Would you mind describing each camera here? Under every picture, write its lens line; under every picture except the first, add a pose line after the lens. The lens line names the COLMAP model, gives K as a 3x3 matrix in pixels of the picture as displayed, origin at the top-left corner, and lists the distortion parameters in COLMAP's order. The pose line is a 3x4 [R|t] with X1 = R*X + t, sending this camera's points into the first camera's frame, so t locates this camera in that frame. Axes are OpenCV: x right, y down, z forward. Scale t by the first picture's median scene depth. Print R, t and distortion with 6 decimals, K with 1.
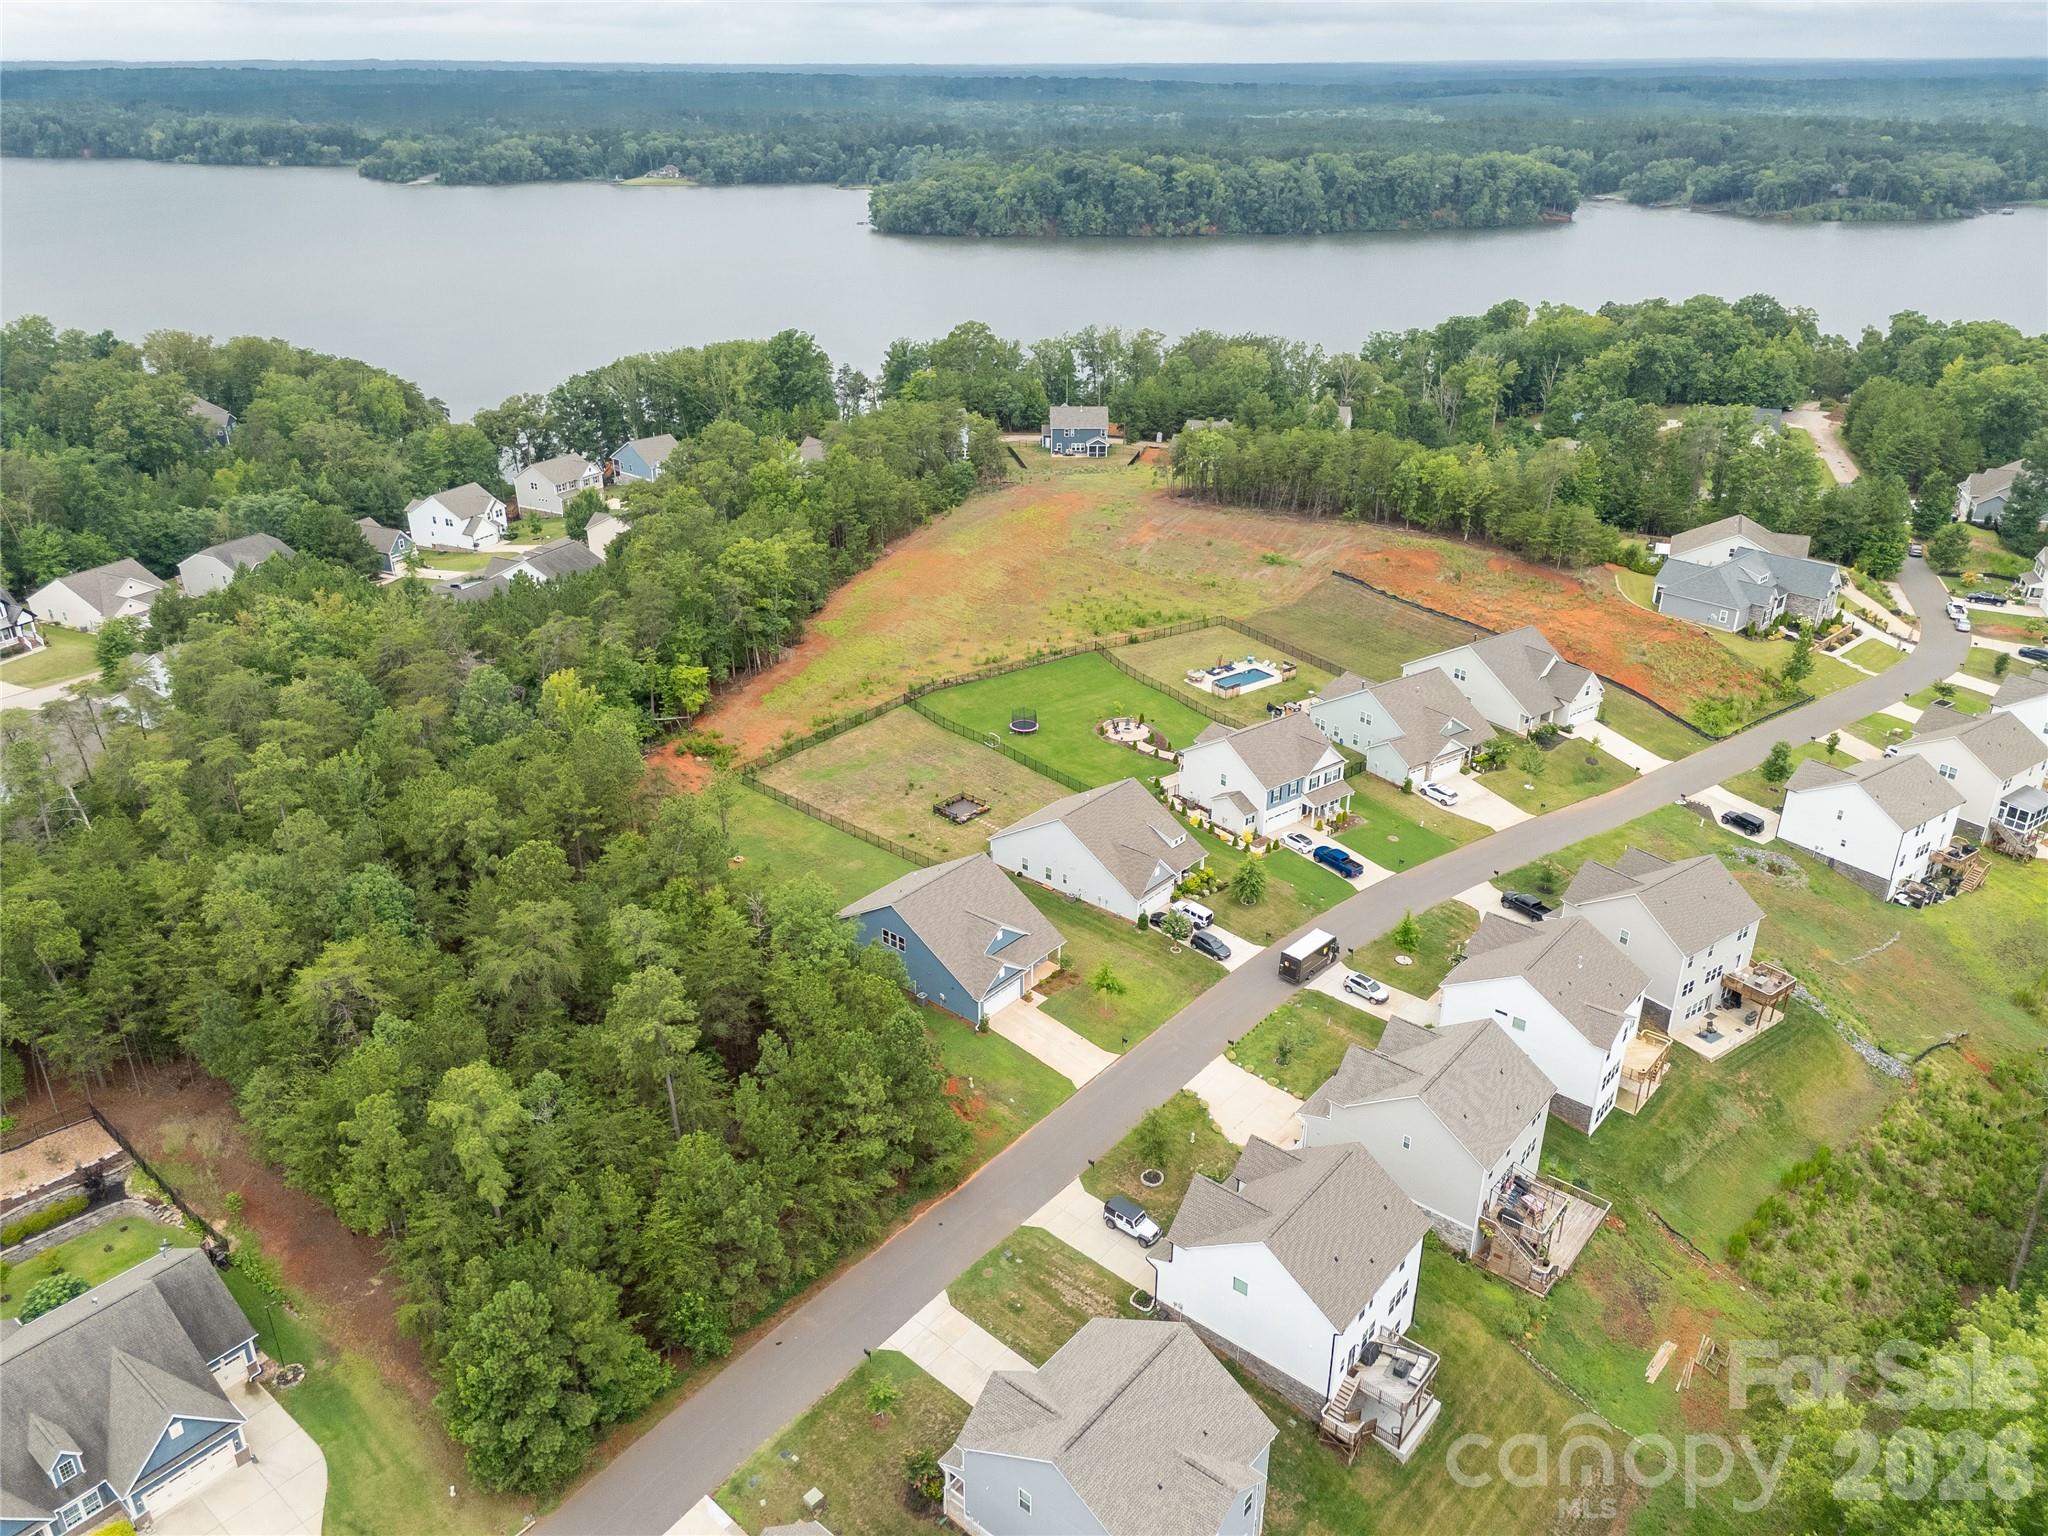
lens RADIAL K [[1502.5, 0, 1009.9], [0, 1502.5, 787.5], [0, 0, 1]] dist [0.075367, -0.067502]
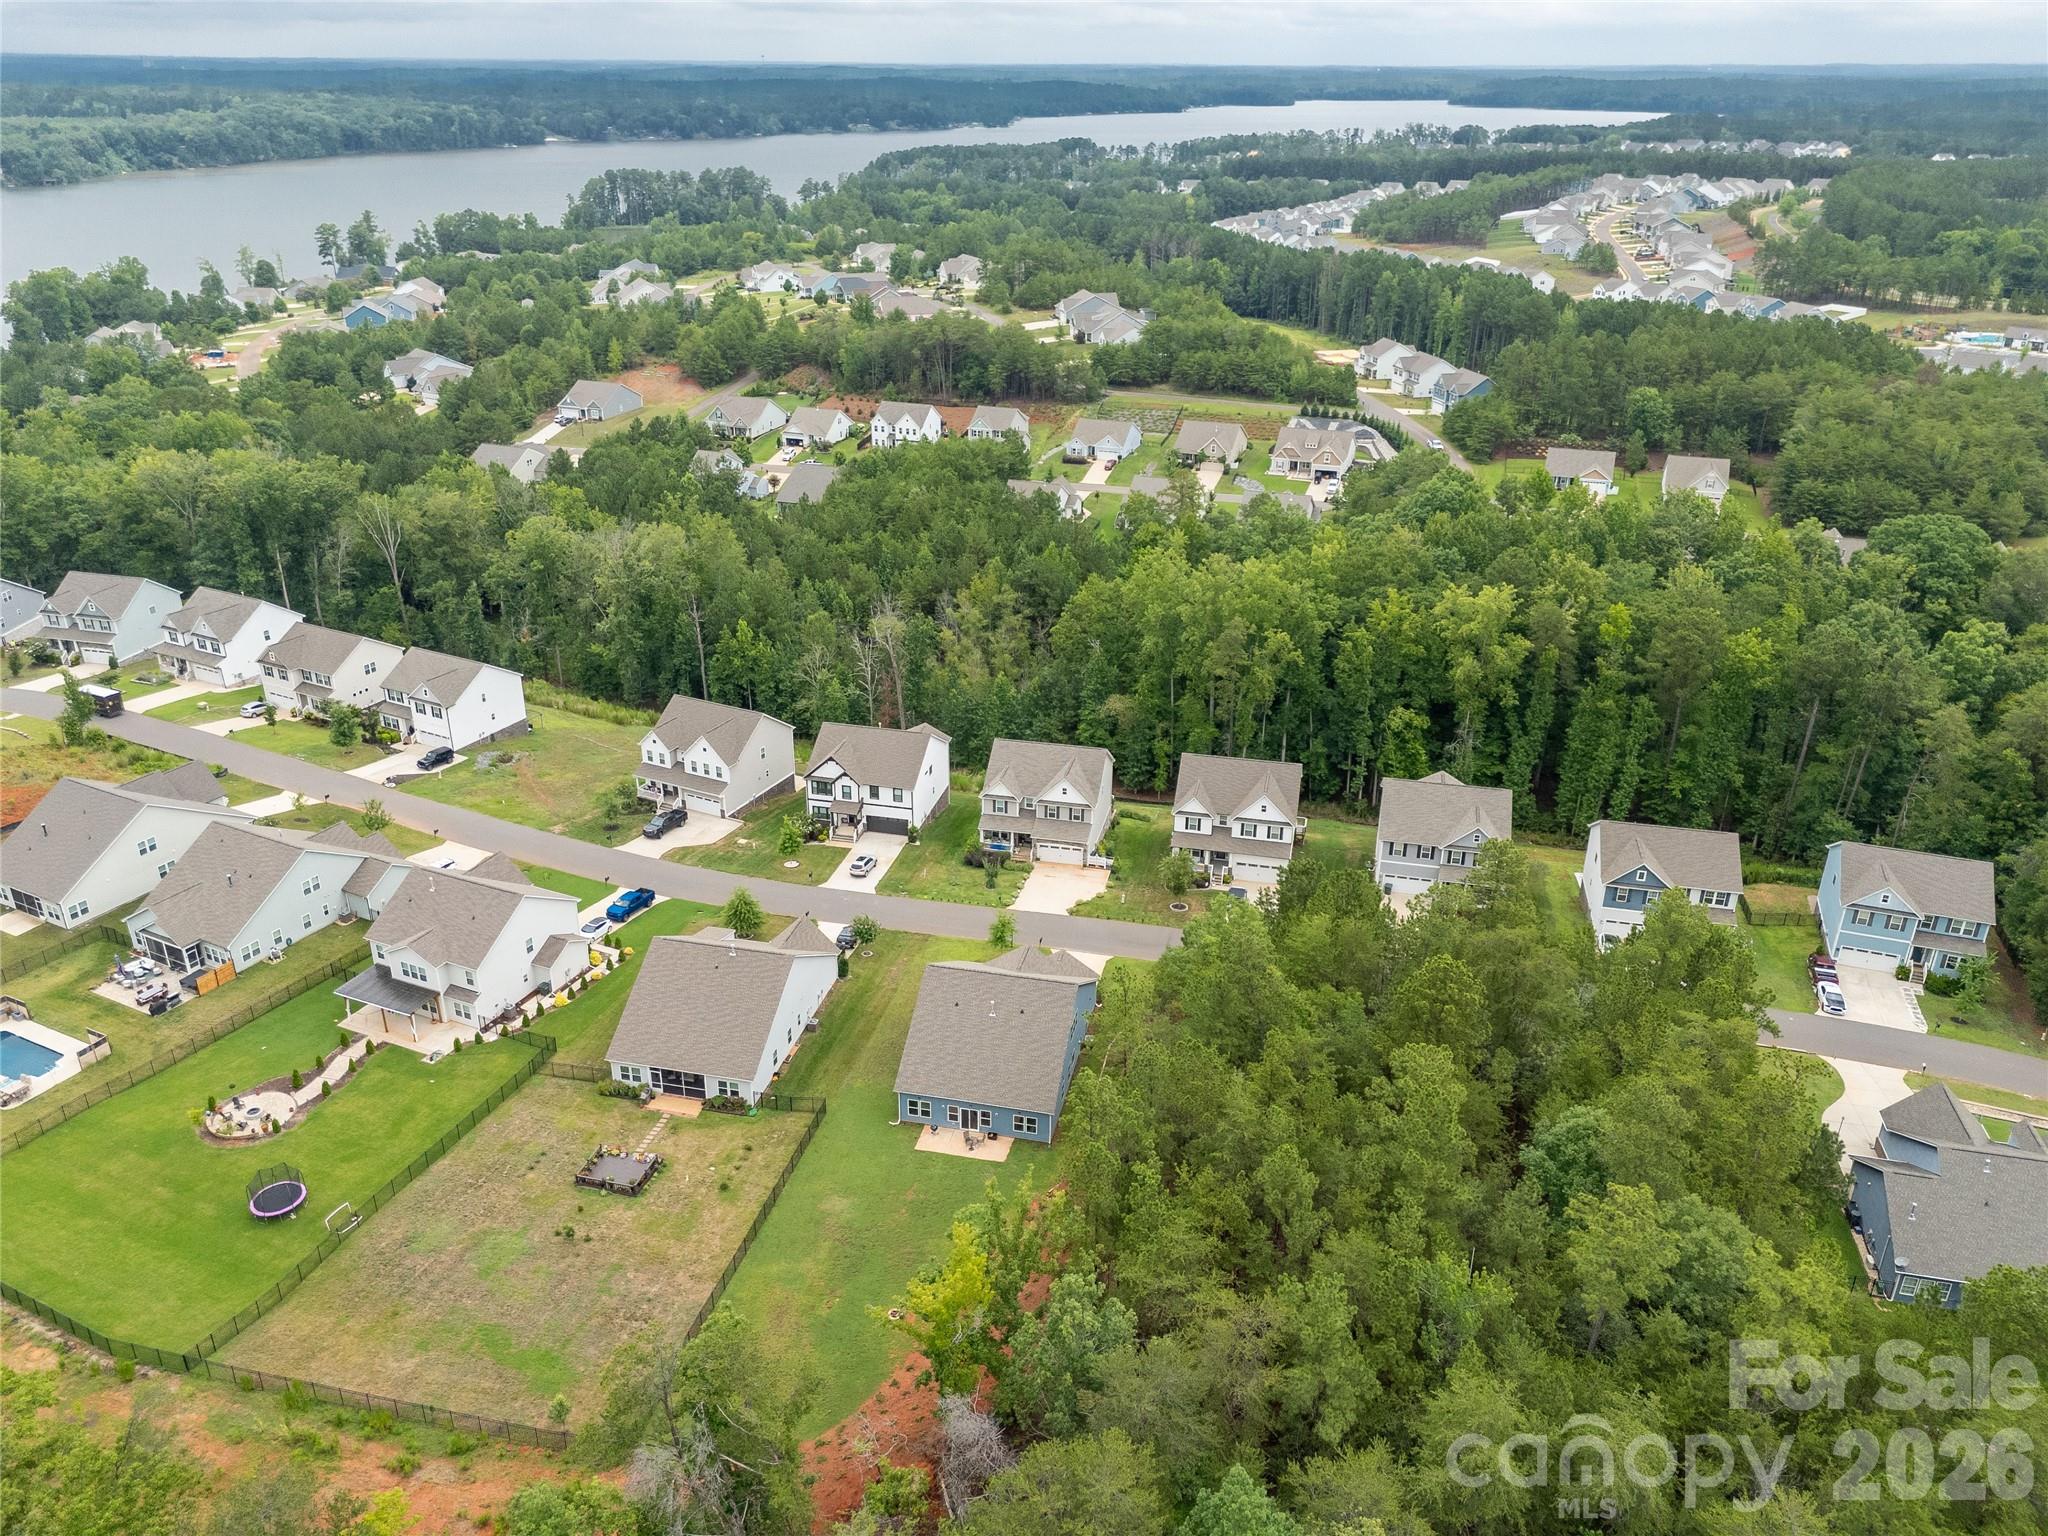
lens RADIAL K [[1502.5, 0, 1028.5], [0, 1502.5, 767.6], [0, 0, 1]] dist [0.075367, -0.067502]
pose [[-0.461377, -0.370783, 0.806009, -0.533175], [0.378790, 0.739195, 0.556874, -0.380992], [-0.802278, 0.562237, -0.200598, 0.811491]]
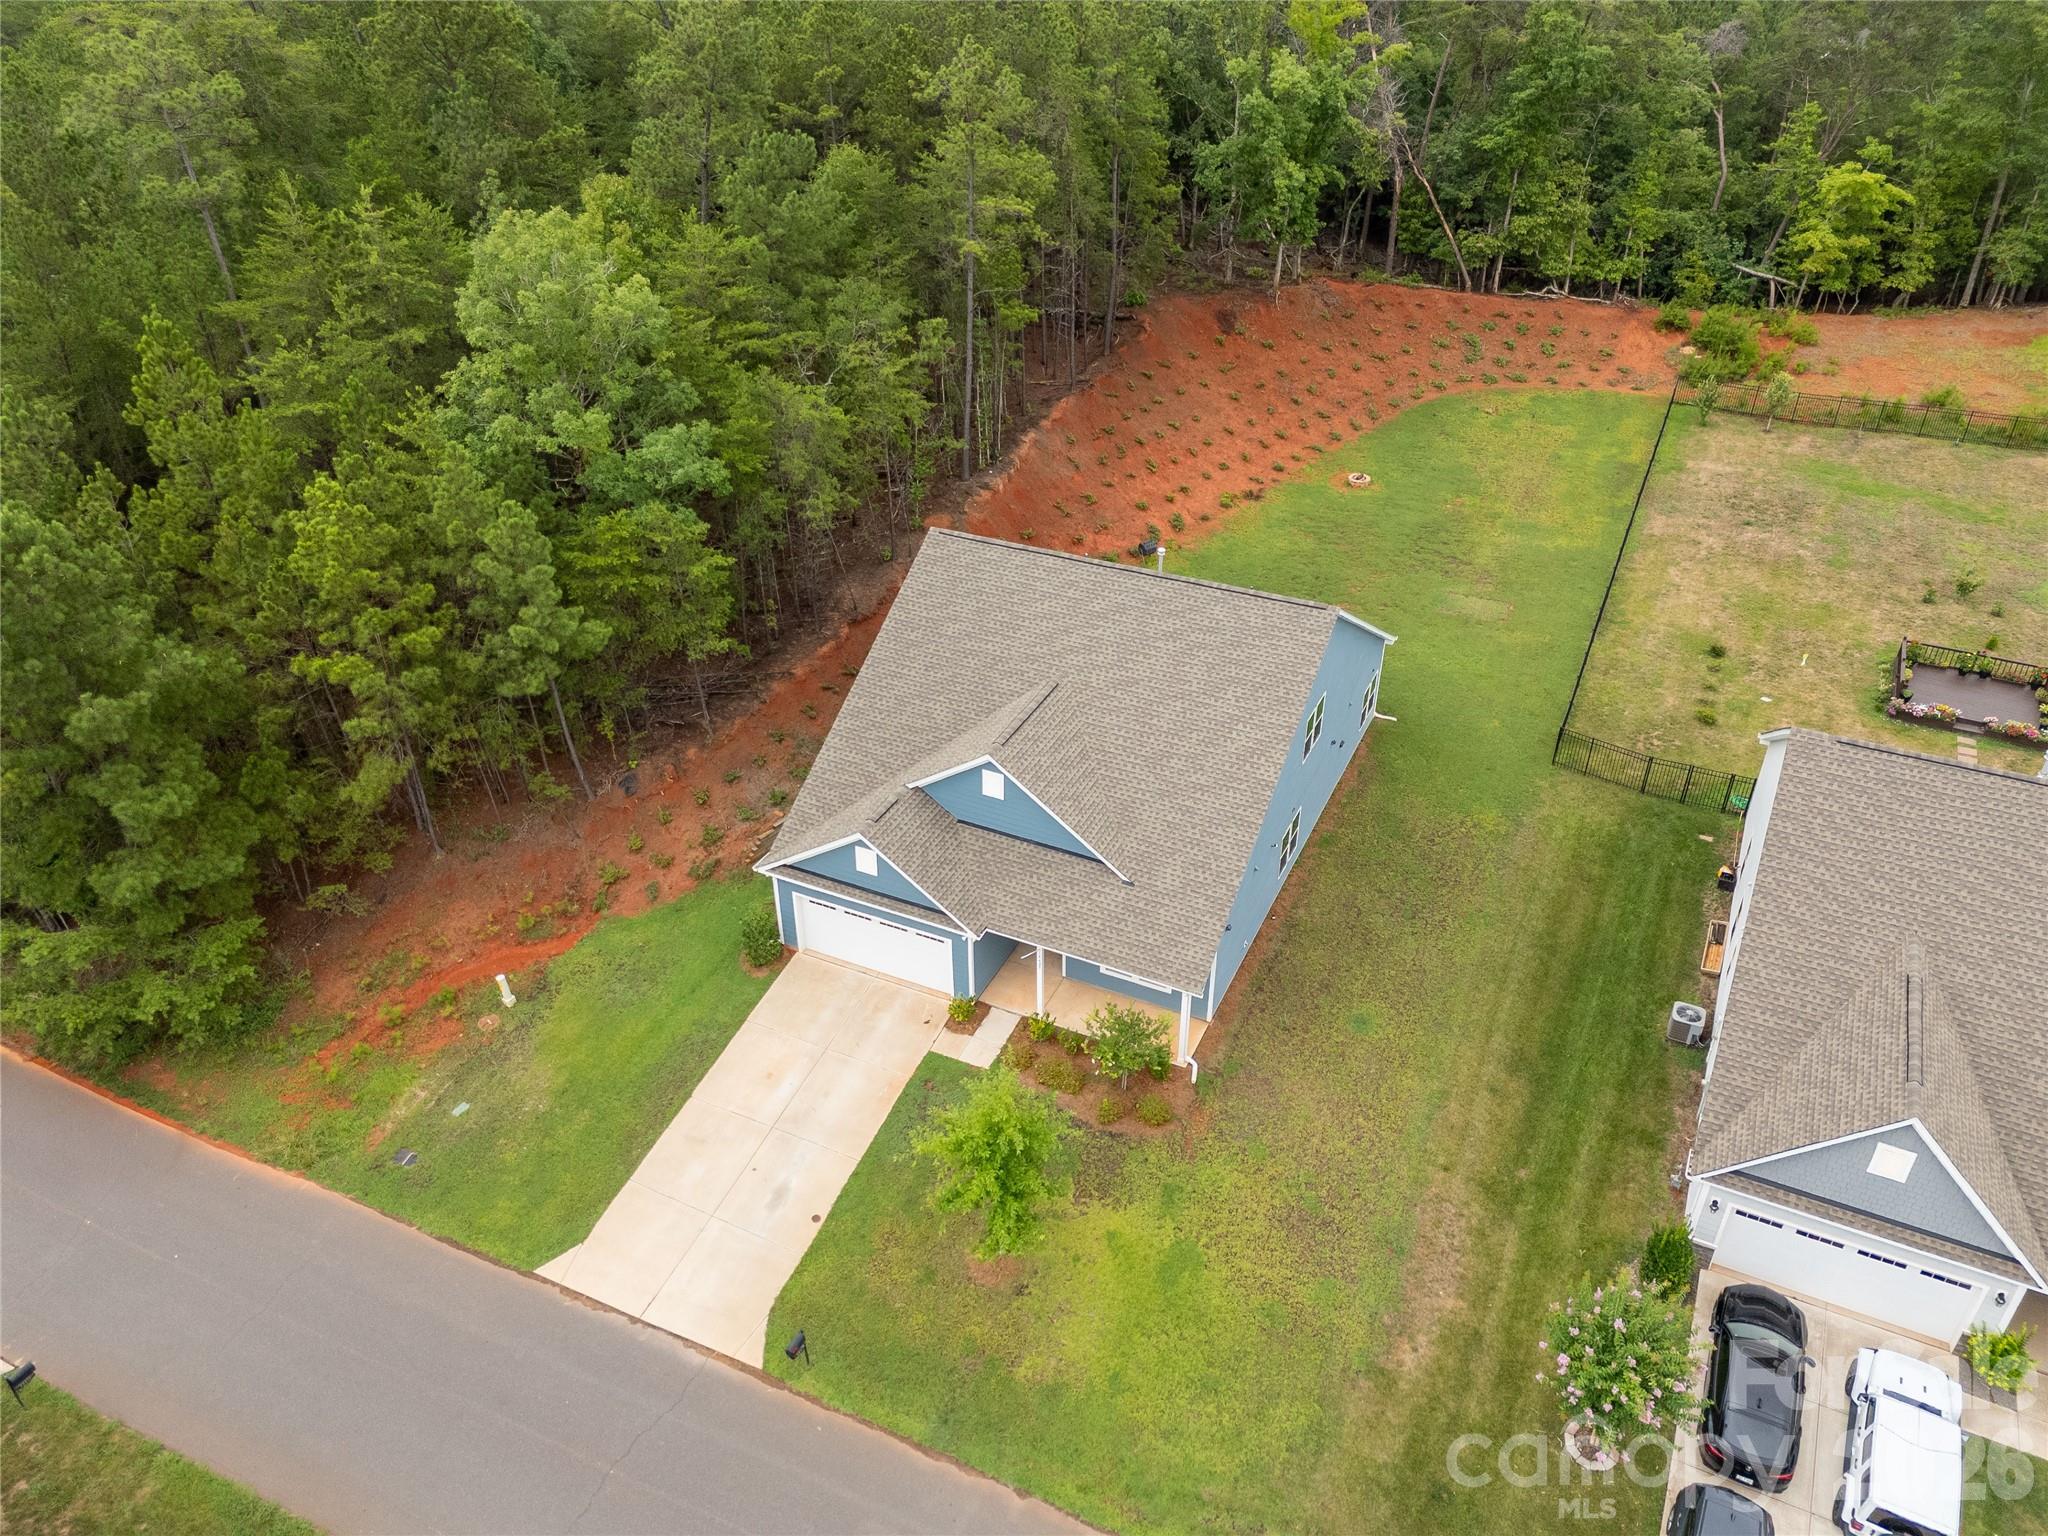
lens RADIAL K [[1502.5, 0, 1018.1], [0, 1502.5, 776.5], [0, 0, 1]] dist [0.075367, -0.067502]
pose [[0.252530, 0.534585, -0.806503, 0.165596], [-0.417017, 0.812264, 0.407828, -0.017313], [0.873112, 0.233337, 0.428052, 0.634417]]
